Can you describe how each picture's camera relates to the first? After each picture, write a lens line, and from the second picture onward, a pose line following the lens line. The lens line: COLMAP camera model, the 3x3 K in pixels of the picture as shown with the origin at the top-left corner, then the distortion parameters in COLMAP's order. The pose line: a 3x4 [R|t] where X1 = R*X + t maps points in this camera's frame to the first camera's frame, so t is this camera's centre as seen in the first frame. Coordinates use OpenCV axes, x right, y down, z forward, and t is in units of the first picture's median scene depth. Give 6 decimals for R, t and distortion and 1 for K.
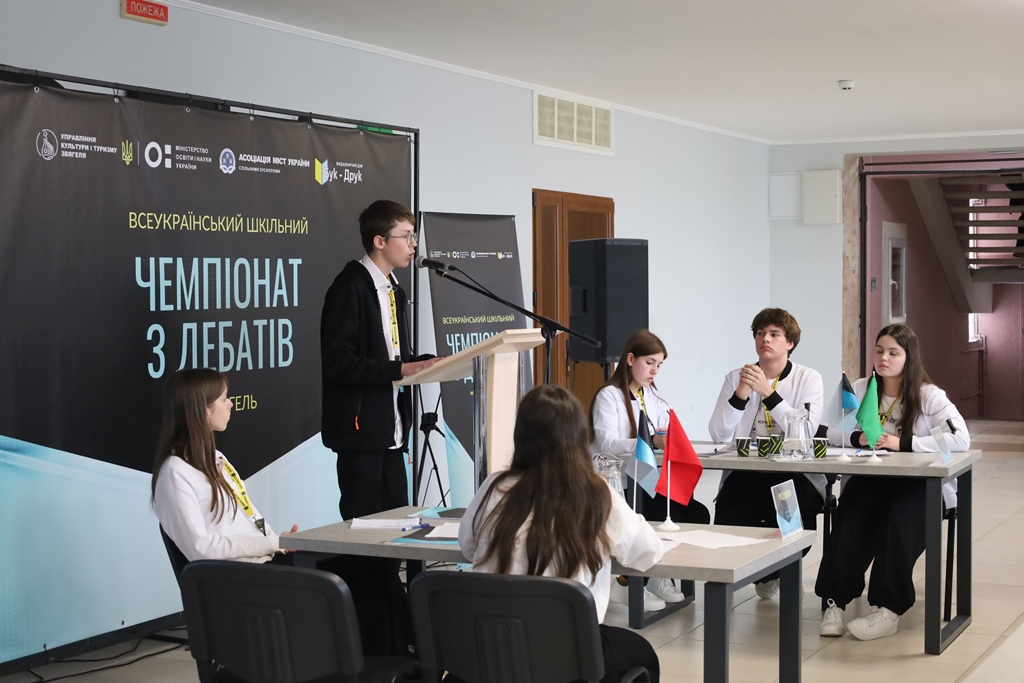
lens RADIAL K [[1704.8, 0, 512.4], [0, 1704.8, 340.4], [0, 0, 1]] dist [0.003989, 0.000000]
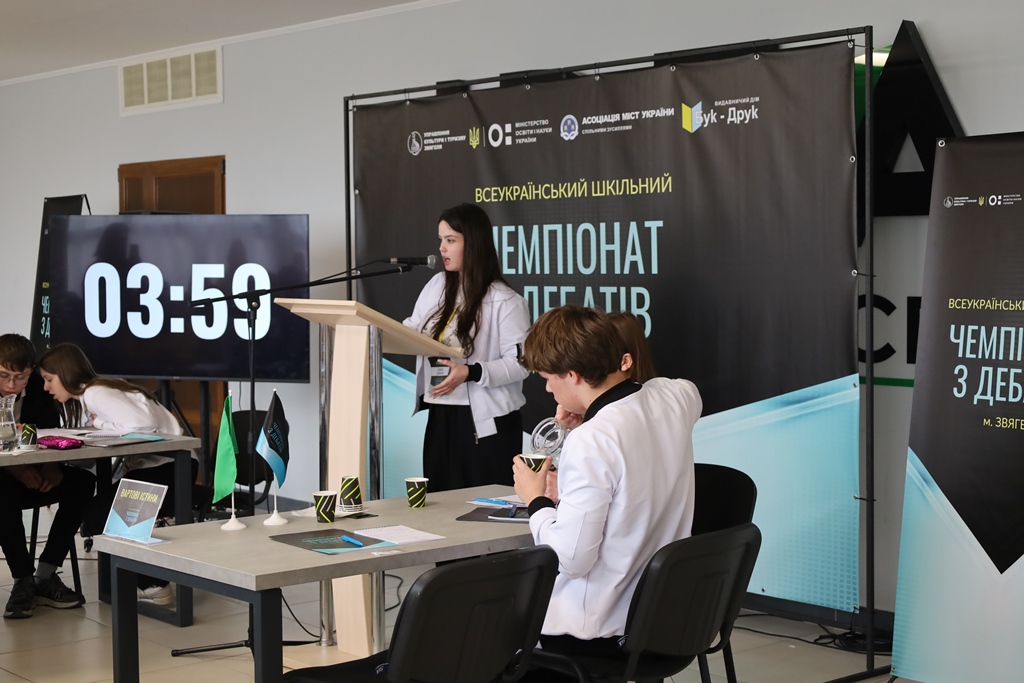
lens RADIAL K [[1704.8, 0, 520.1], [0, 1704.8, 338.2], [0, 0, 1]] dist [0.003989, 0.000000]
pose [[-0.392462, 0.052198, -0.918286, 0.778824], [-0.022589, 0.997540, 0.066357, -0.047301], [0.919491, 0.046786, -0.390317, 1.376487]]
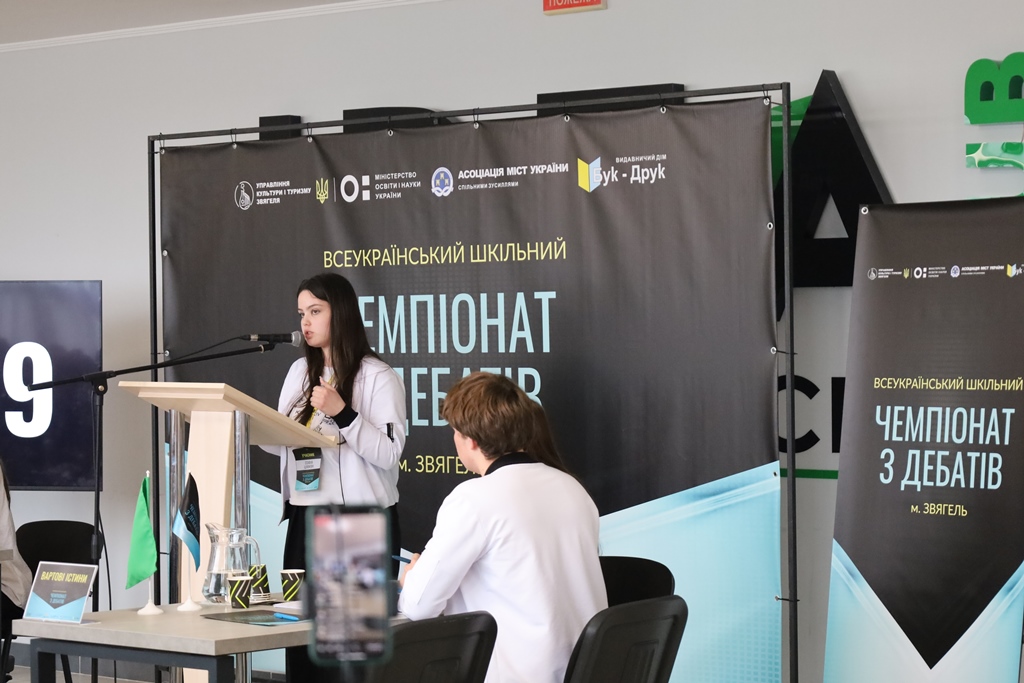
lens RADIAL K [[2840.0, 0, 511.1], [0, 2840.0, 343.7], [0, 0, 1]] dist [-0.053215, 0.000000]
pose [[-0.294072, 0.013948, -0.955681, 1.199445], [-0.022473, 0.999516, 0.021503, -0.055249], [0.955519, 0.027800, -0.293616, 1.461277]]
